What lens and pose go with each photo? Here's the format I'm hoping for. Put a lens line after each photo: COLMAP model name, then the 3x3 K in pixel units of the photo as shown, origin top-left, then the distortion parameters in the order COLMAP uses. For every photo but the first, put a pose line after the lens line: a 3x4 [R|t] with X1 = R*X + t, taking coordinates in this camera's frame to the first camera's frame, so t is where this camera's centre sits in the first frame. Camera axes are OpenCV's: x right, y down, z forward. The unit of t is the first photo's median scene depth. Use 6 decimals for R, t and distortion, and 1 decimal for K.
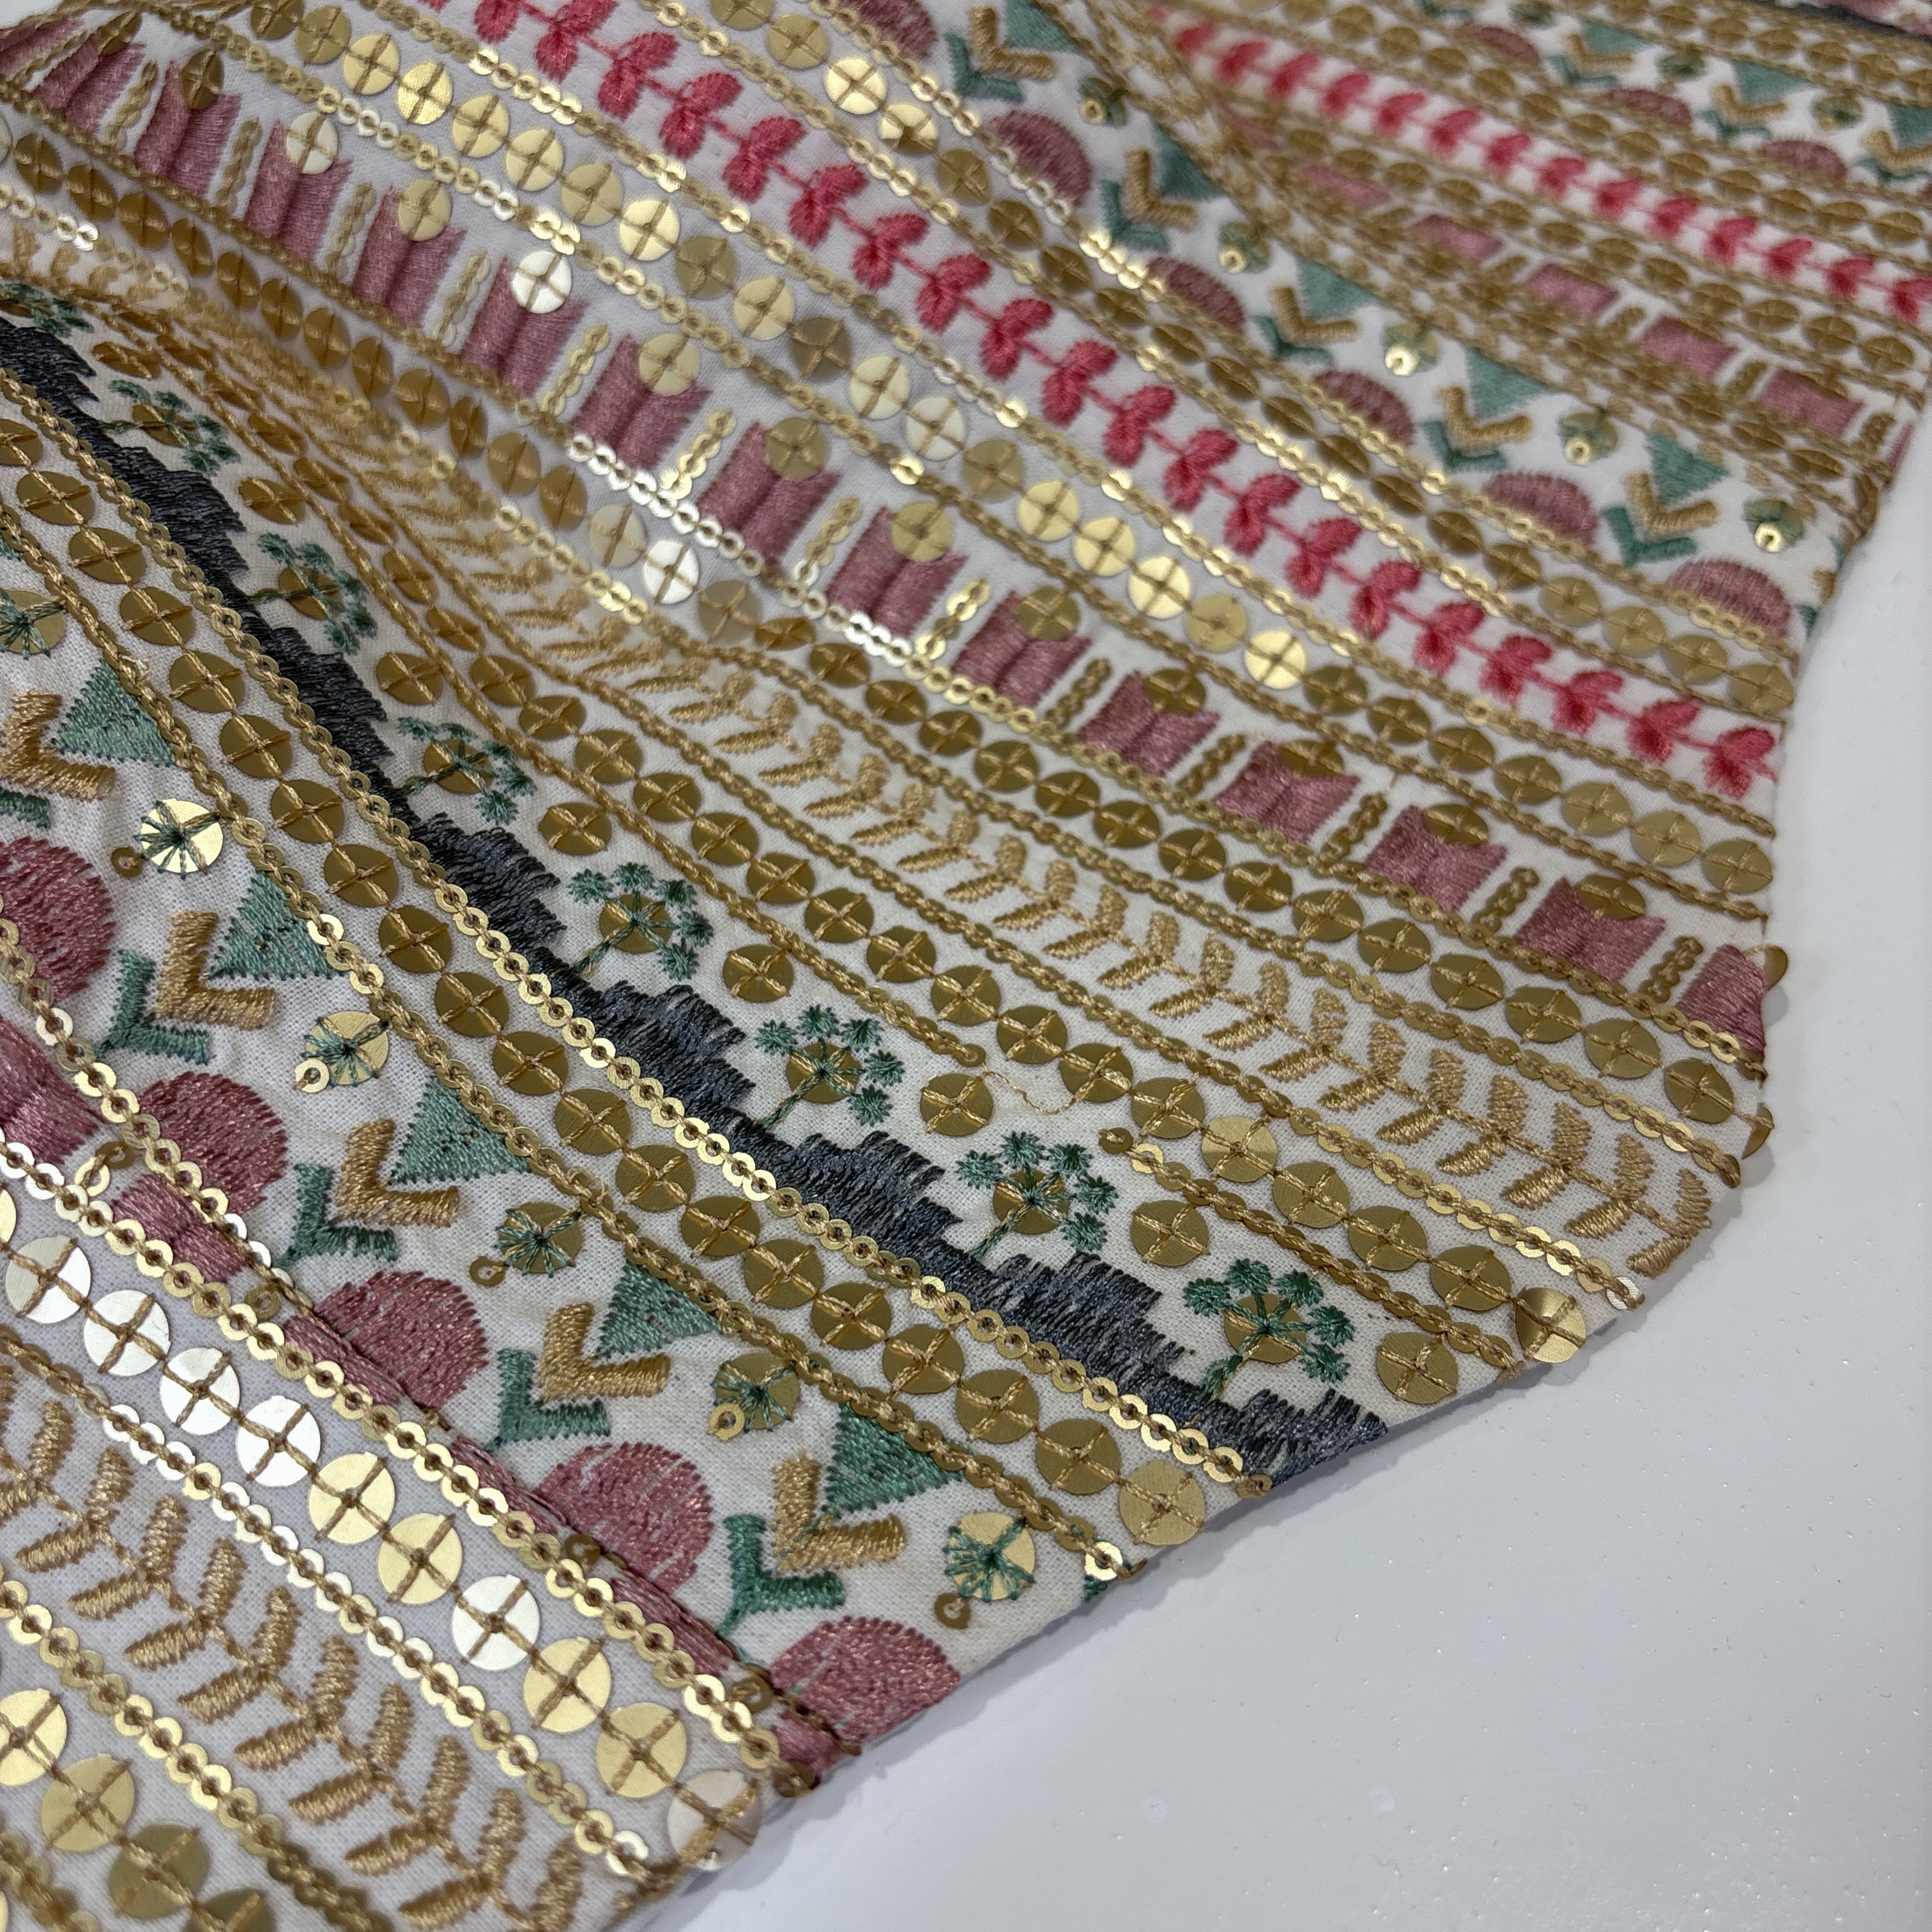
lens RADIAL K [[1950.9, 0, 966.0], [0, 1950.9, 966.0], [0, 0, 1]] dist [0.004353, -0.098774]
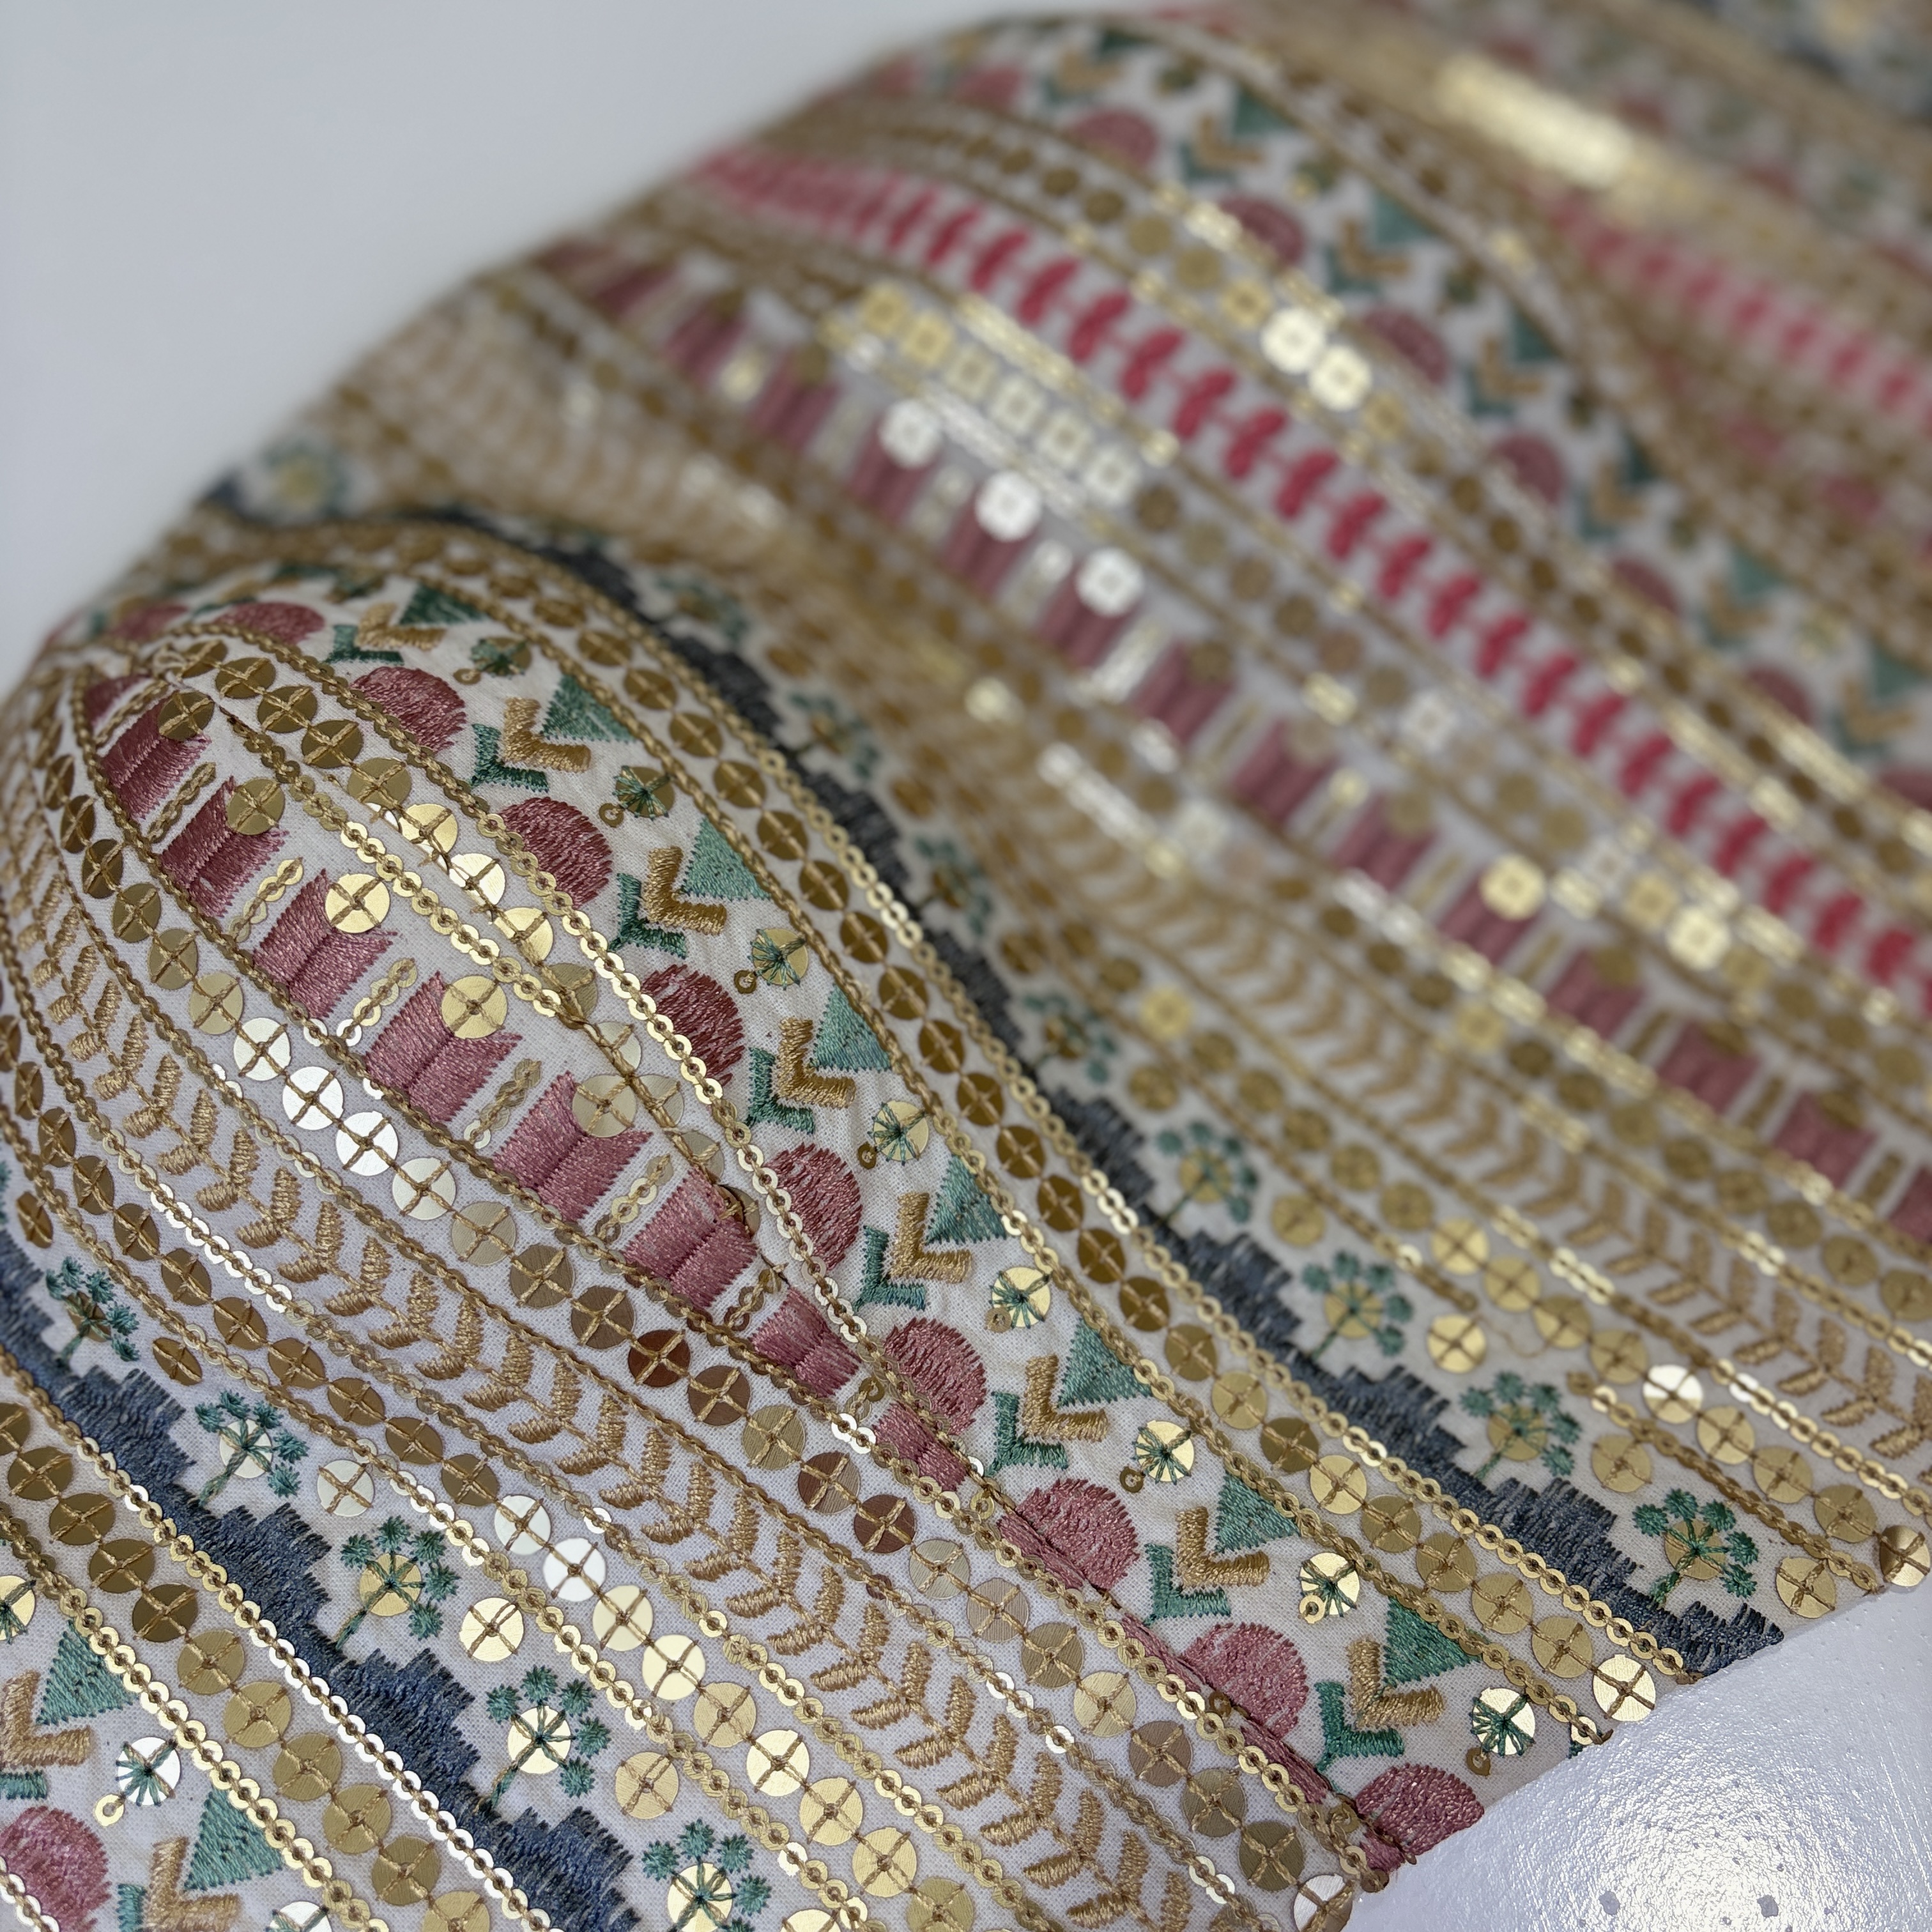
lens RADIAL K [[1950.9, 0, 966.0], [0, 1950.9, 966.0], [0, 0, 1]] dist [0.004353, -0.098774]
pose [[0.997541, 0.062771, -0.031176, -0.332810], [-0.057264, 0.986436, 0.153831, -0.390180], [0.040409, -0.151668, 0.987605, -0.286150]]
